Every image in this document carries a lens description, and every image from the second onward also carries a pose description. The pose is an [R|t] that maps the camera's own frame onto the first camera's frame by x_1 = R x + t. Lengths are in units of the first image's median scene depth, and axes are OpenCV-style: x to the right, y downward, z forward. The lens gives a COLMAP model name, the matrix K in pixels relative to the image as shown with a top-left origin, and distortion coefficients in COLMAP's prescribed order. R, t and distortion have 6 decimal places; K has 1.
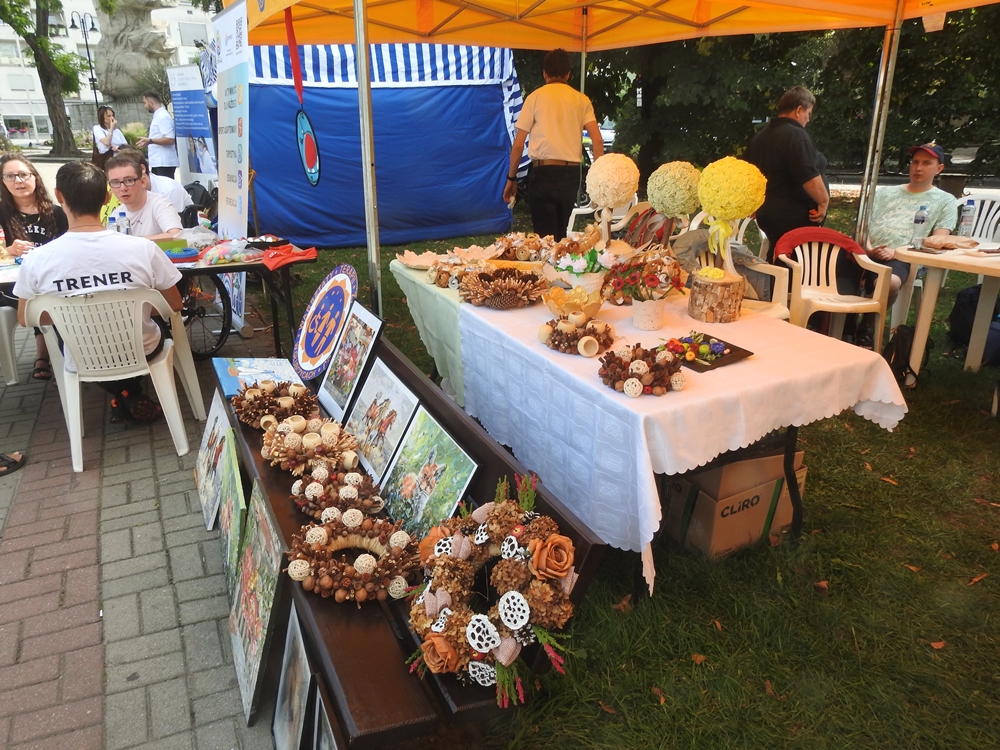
lens RADIAL K [[707.3, 0, 499.1], [0, 707.3, 373.5], [0, 0, 1]] dist [0.011931, 0.004275]
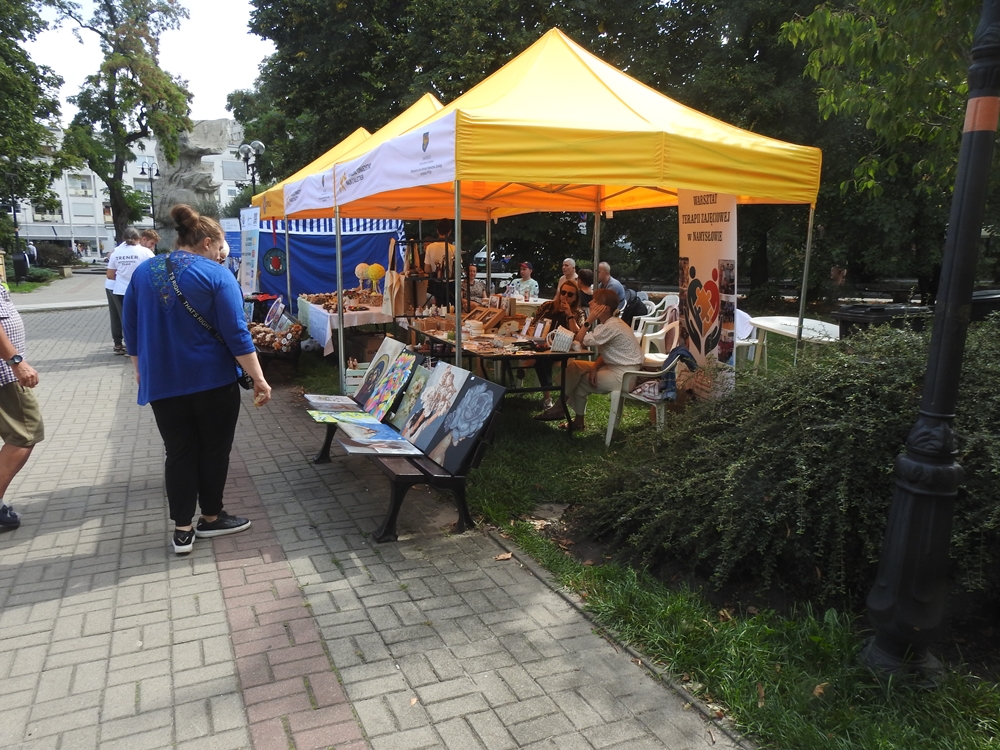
lens RADIAL K [[707.3, 0, 499.6], [0, 707.3, 377.8], [0, 0, 1]] dist [0.011931, 0.004275]
pose [[0.999647, 0.016296, -0.020992, 0.087687], [-0.019365, 0.987647, -0.155494, 0.071978], [0.018199, 0.155846, 0.987614, -0.218152]]
